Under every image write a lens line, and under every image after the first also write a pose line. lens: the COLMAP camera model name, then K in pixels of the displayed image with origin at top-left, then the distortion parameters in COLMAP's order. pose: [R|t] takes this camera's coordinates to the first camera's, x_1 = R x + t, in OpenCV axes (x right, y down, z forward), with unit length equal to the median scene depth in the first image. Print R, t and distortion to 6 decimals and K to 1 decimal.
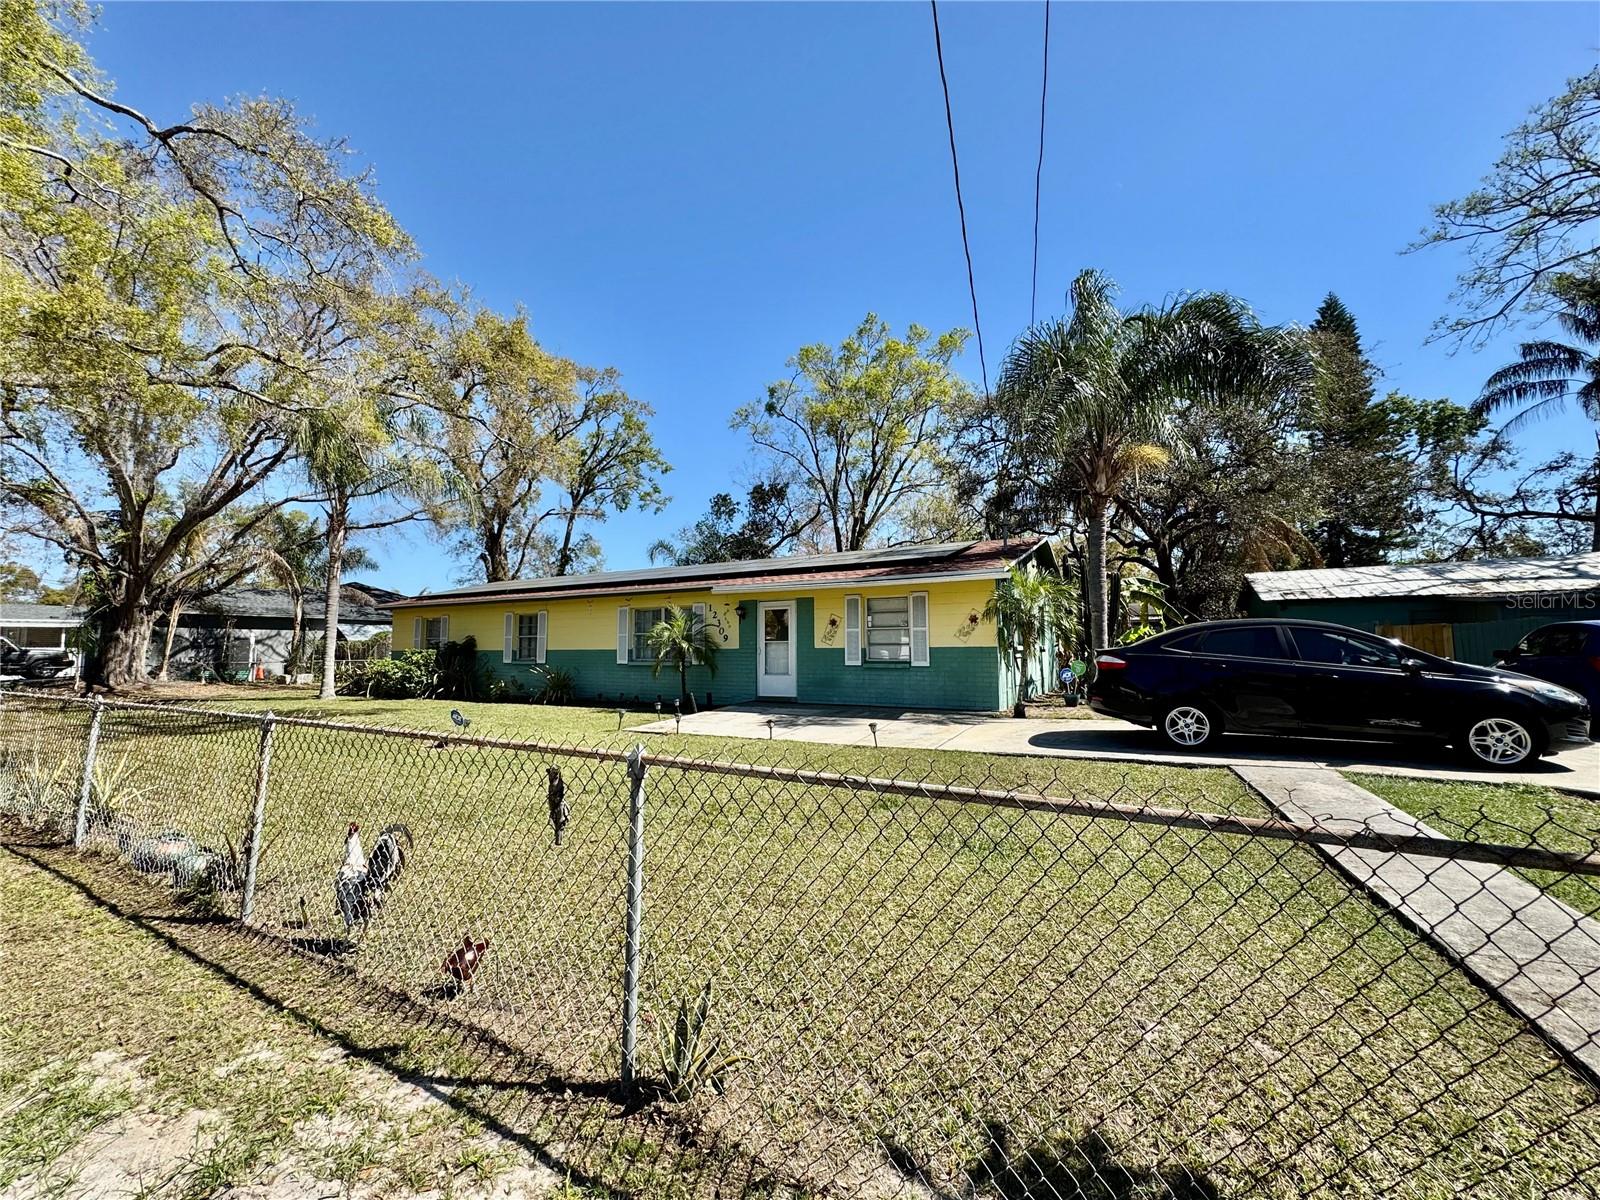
lens RADIAL K [[639.4, 0, 800.5], [0, 639.4, 596.9], [0, 0, 1]] dist [-0.002736, 0.000130]
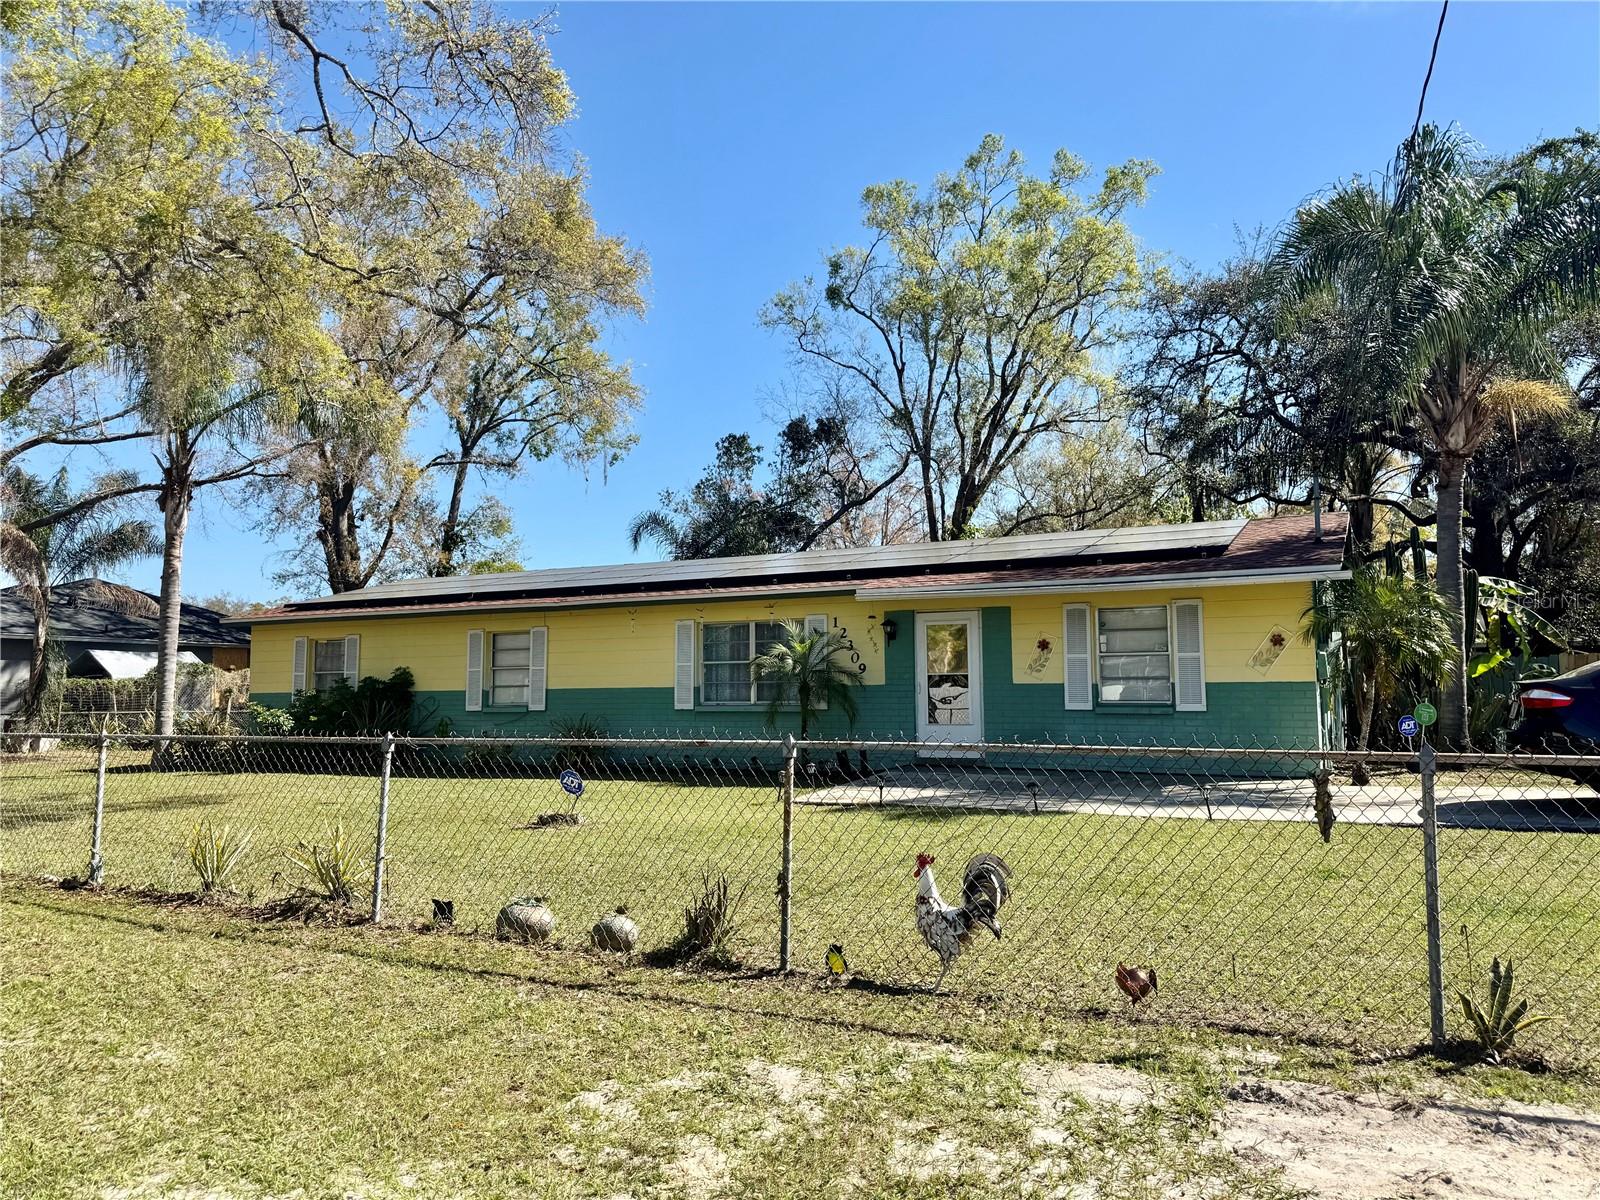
lens RADIAL K [[1123.5, 0, 800.0], [0, 1123.5, 600.0], [0, 0, 1]] dist [0.109318, -0.149339]
pose [[0.999691, 0.002200, 0.024779, -0.149192], [-0.002102, 0.999990, -0.003983, -0.000814], [-0.024788, 0.003929, 0.999685, -0.104869]]
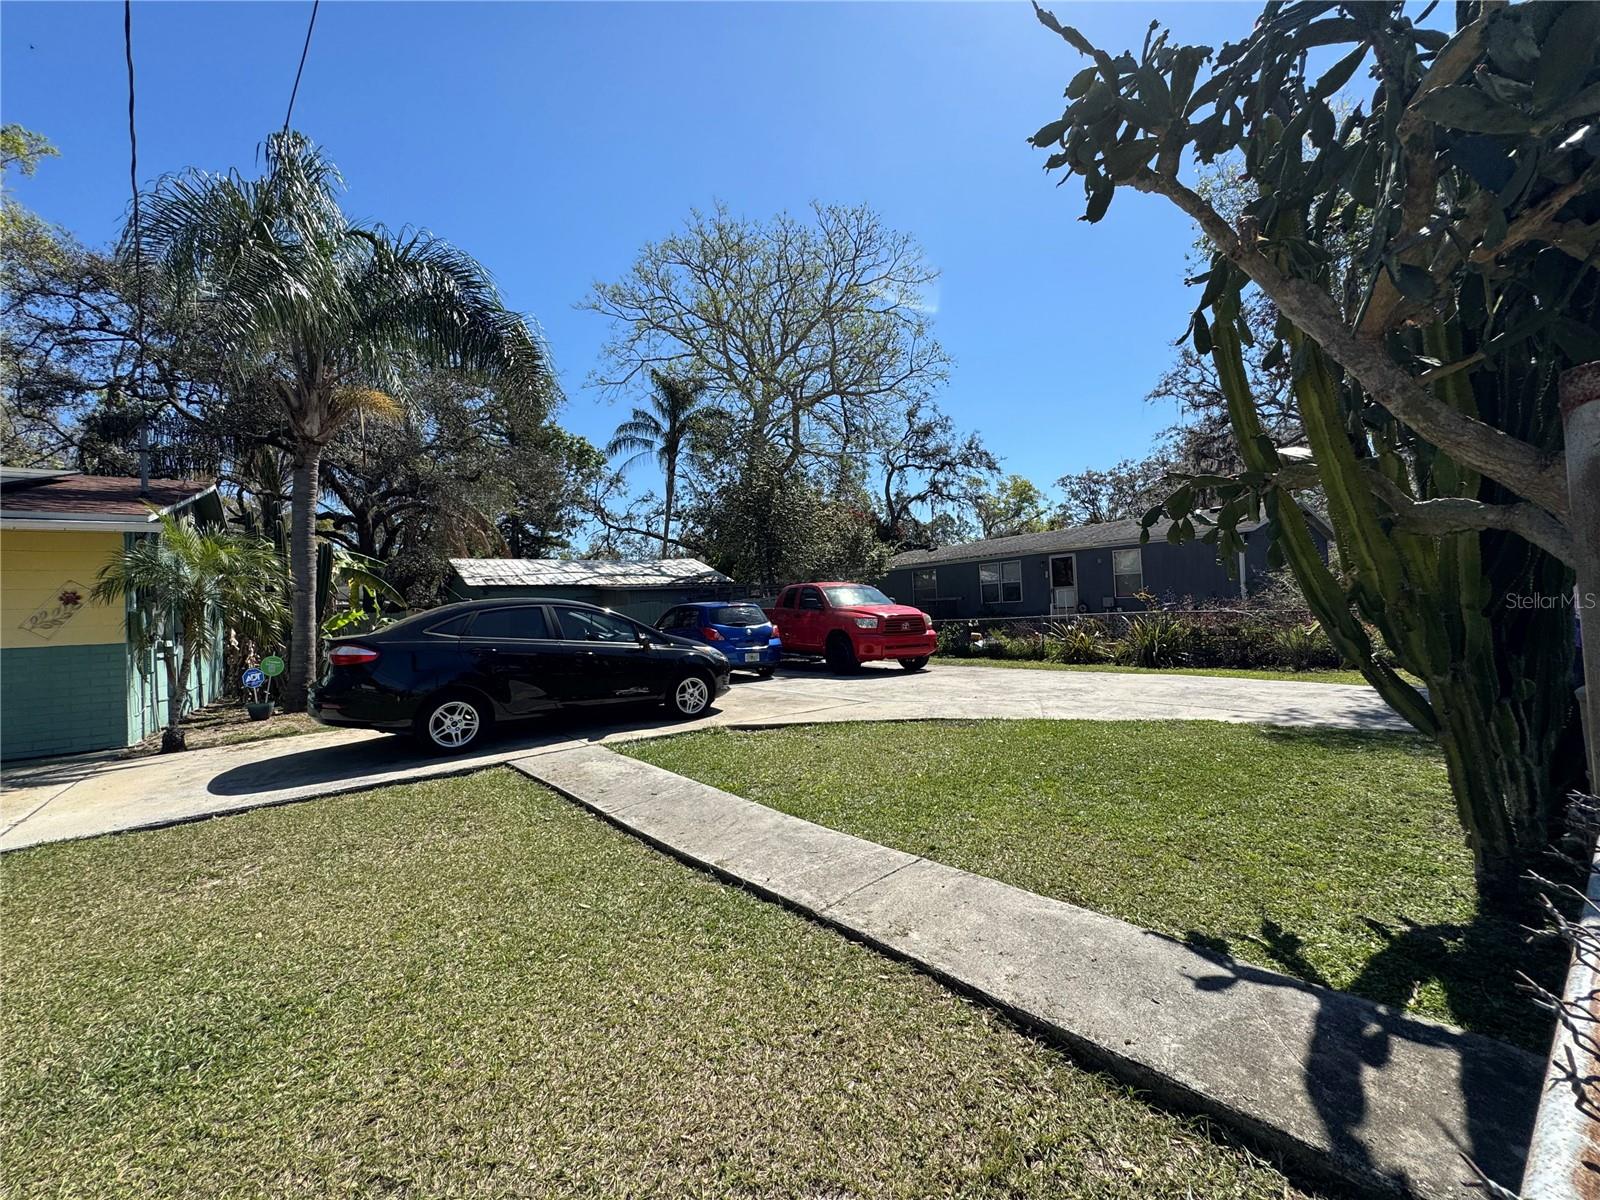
lens RADIAL K [[639.4, 0, 800.5], [0, 639.4, 596.9], [0, 0, 1]] dist [-0.002736, 0.000130]
pose [[0.414929, 0.012380, 0.909770, 0.009950], [-0.031213, 0.999513, 0.000635, 0.007128], [-0.909318, -0.028660, 0.415113, 0.086773]]
